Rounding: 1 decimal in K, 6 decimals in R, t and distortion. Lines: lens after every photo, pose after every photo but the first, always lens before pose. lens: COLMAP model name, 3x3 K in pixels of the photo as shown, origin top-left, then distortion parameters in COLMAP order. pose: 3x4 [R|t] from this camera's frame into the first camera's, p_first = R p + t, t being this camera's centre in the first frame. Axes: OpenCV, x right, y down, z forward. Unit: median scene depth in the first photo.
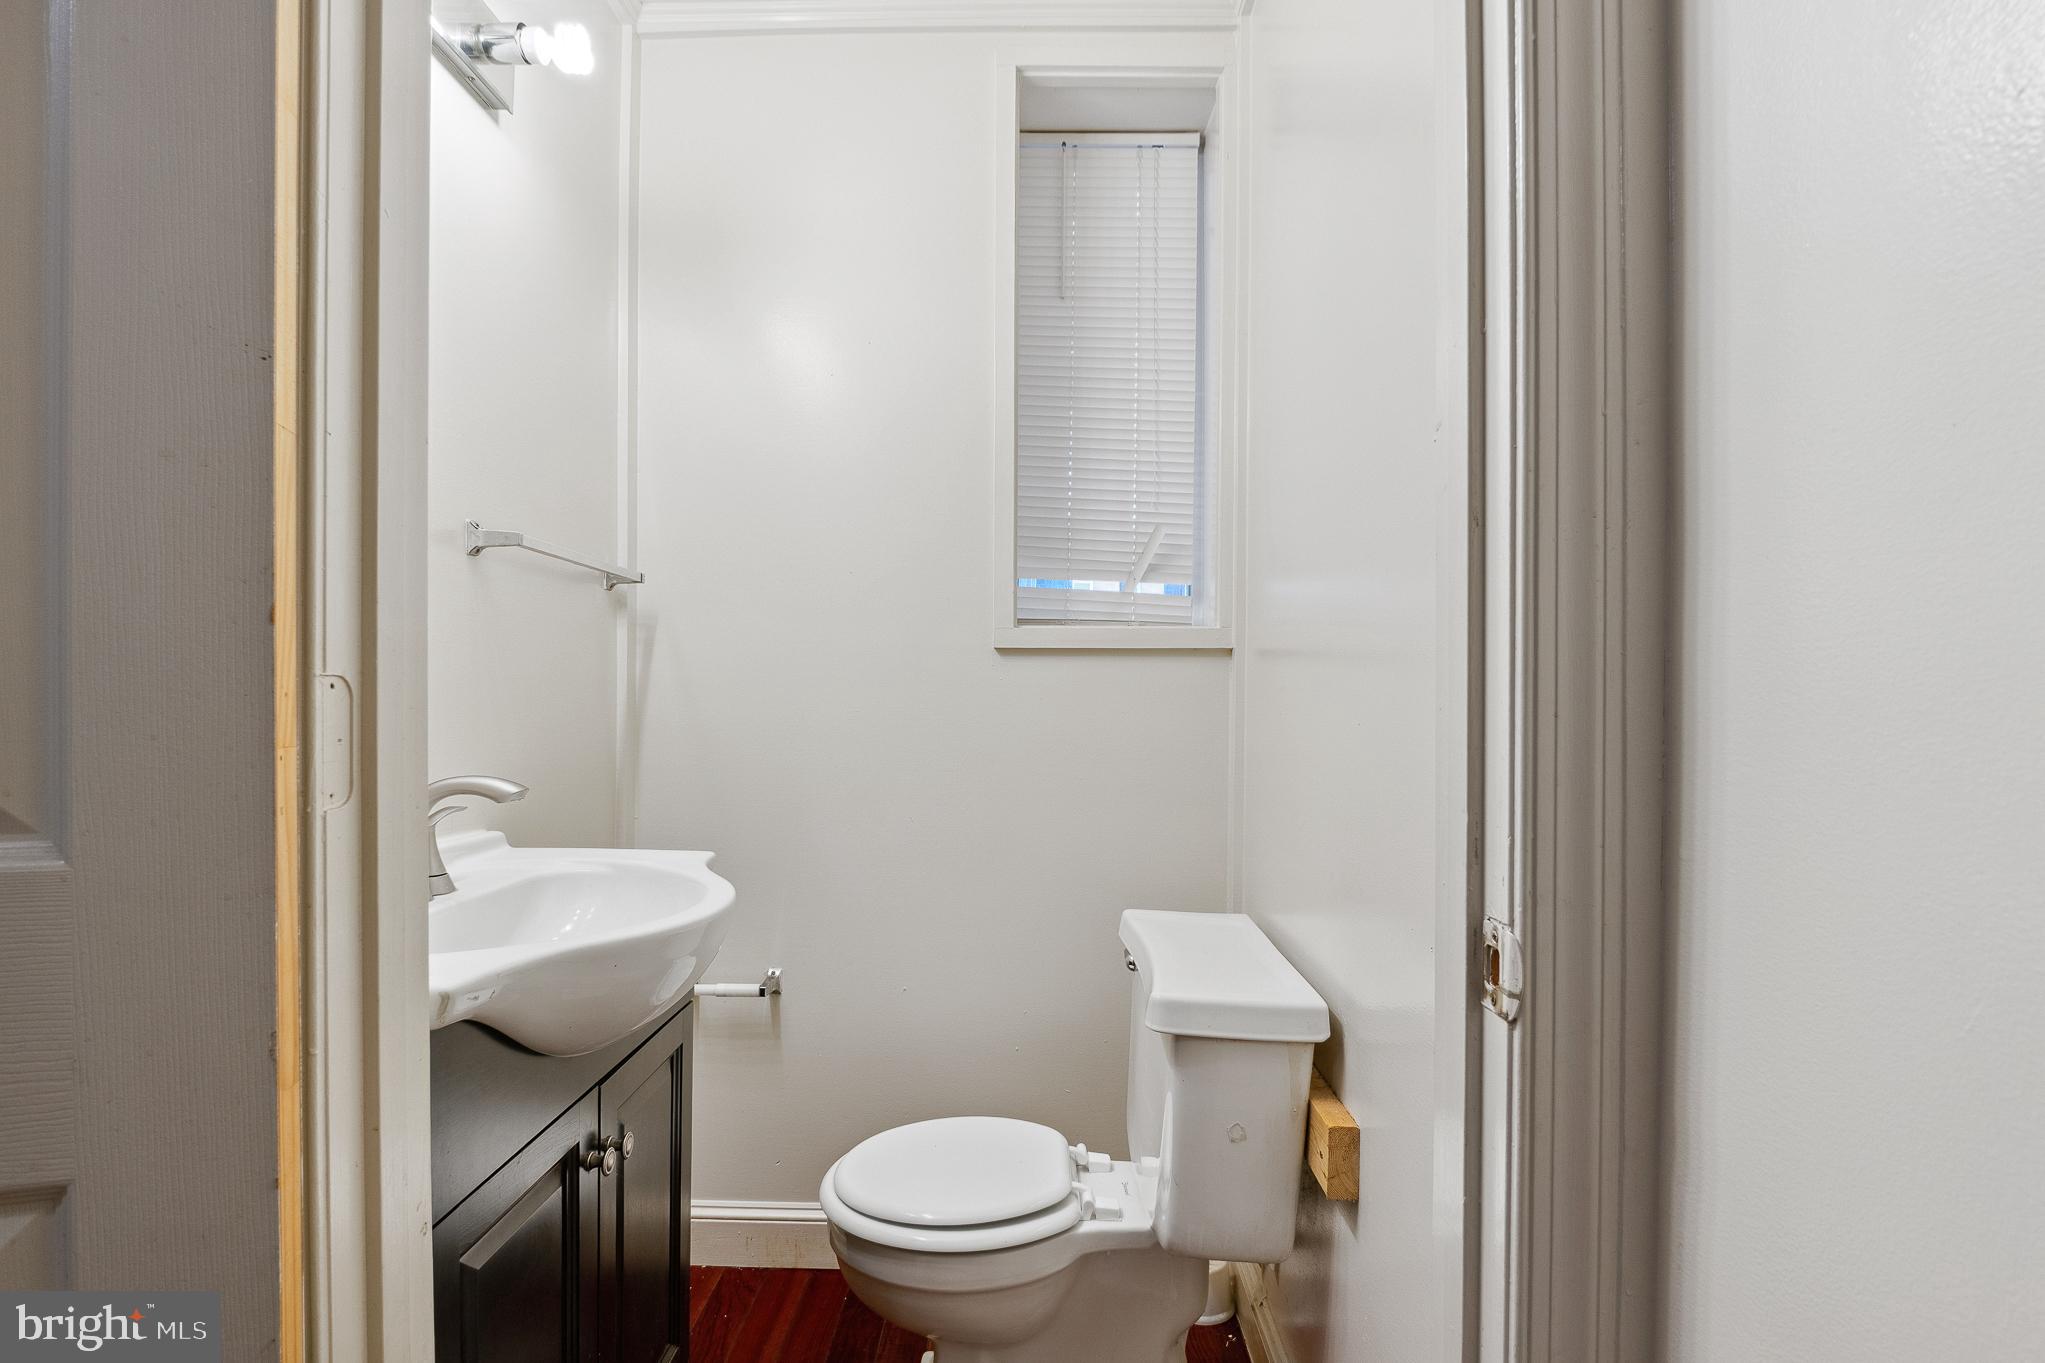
lens RADIAL K [[1074.9, 0, 1025.9], [0, 1074.9, 686.1], [0, 0, 1]] dist [-0.017065, -0.004824]
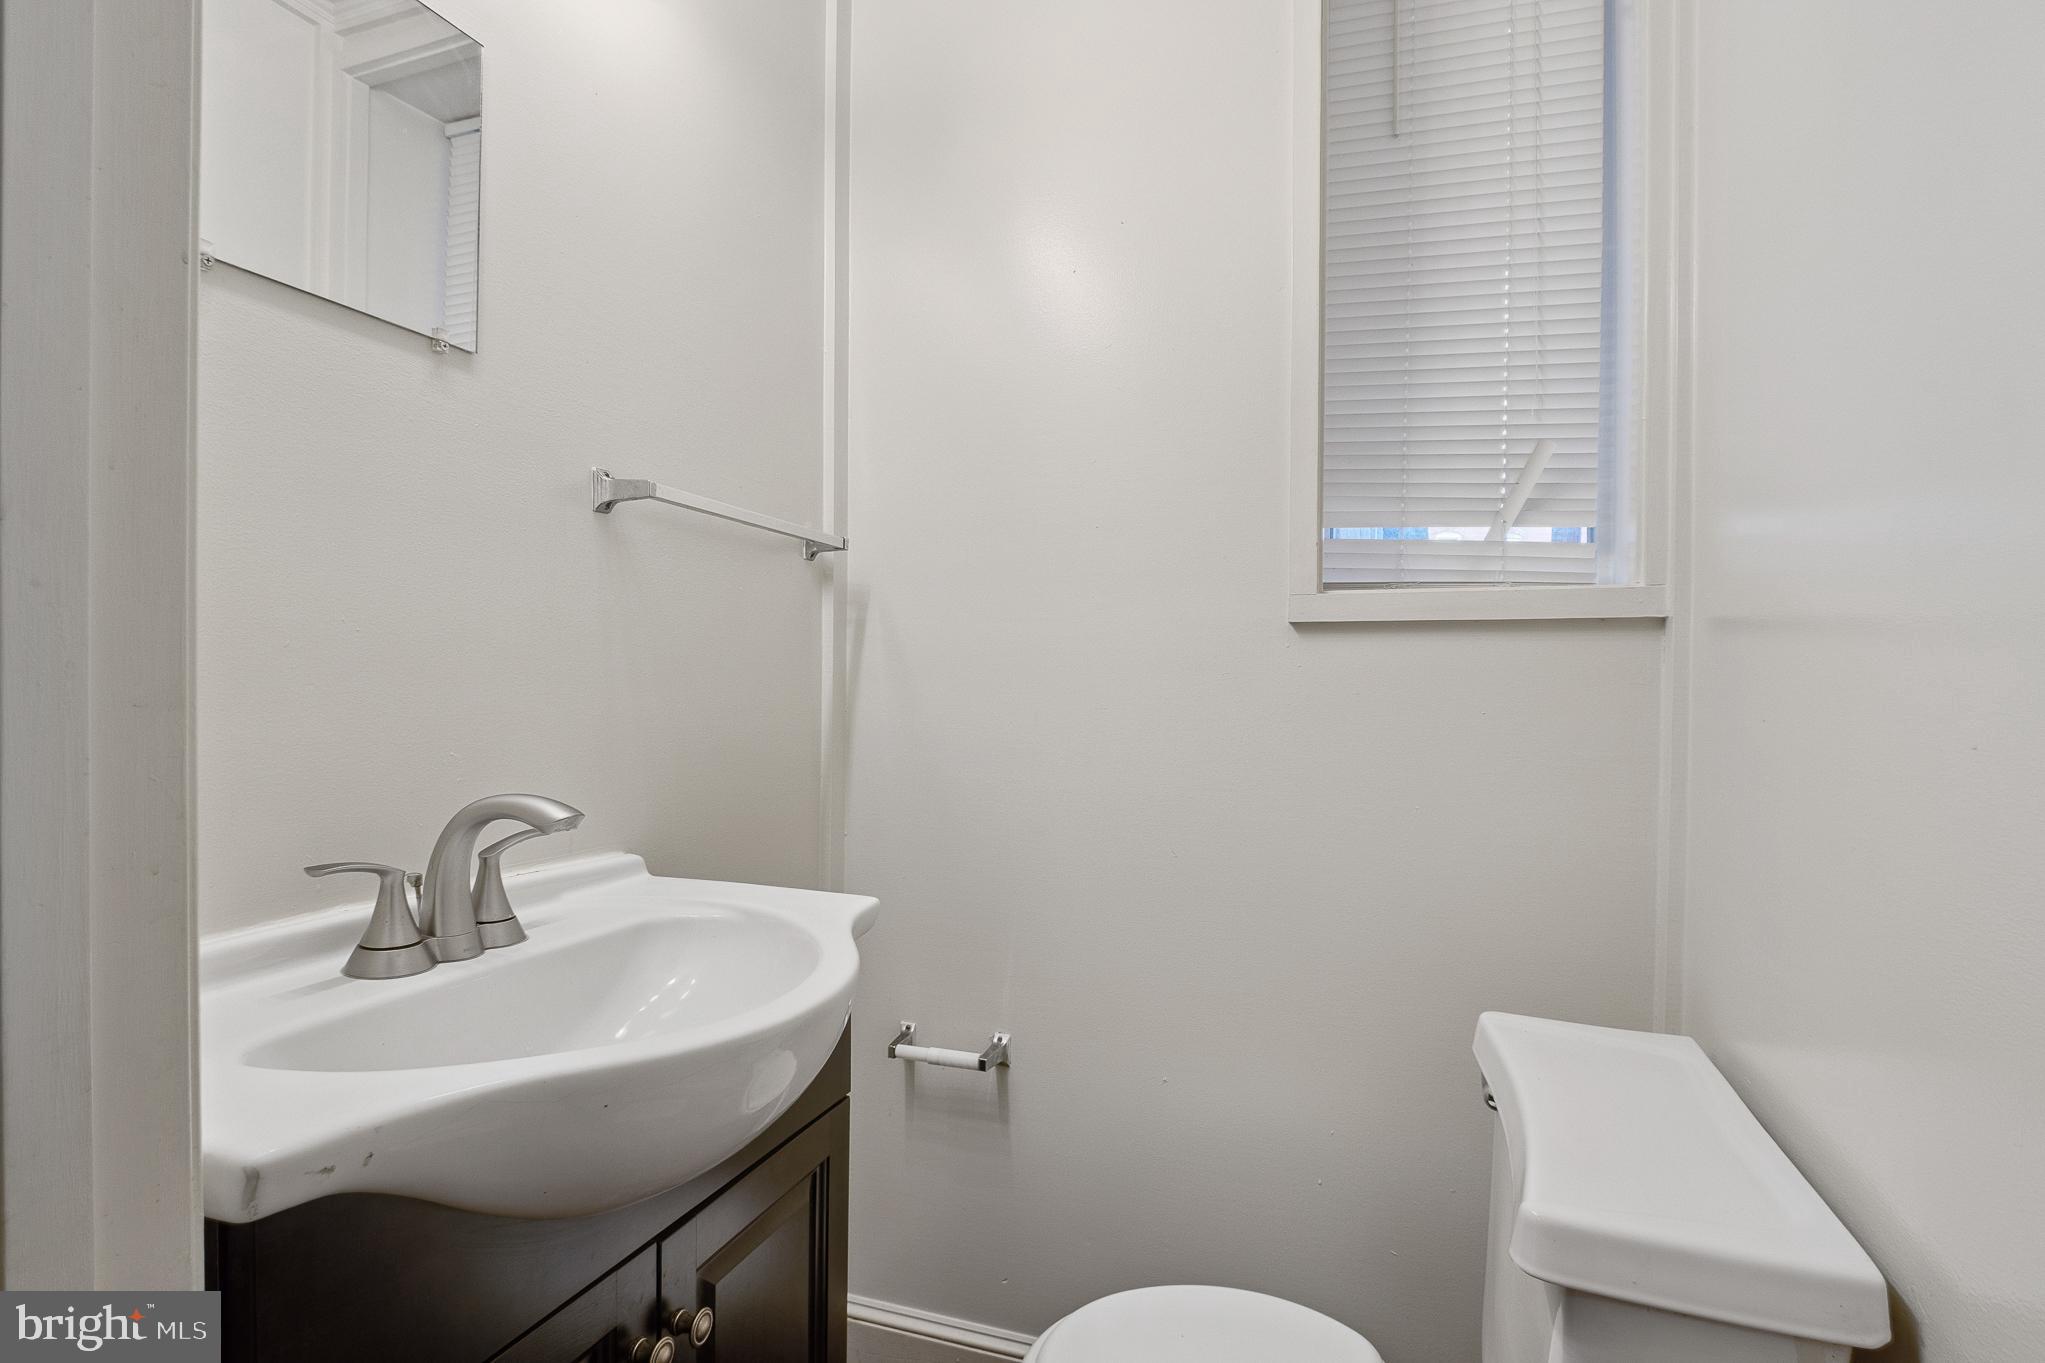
lens RADIAL K [[1074.9, 0, 1010.9], [0, 1074.9, 691.4], [0, 0, 1]] dist [-0.017065, -0.004824]
pose [[0.943881, 0.004290, -0.330258, 0.031811], [-0.000495, 0.999933, 0.011573, 0.002392], [0.330286, -0.010760, 0.943820, 0.262615]]
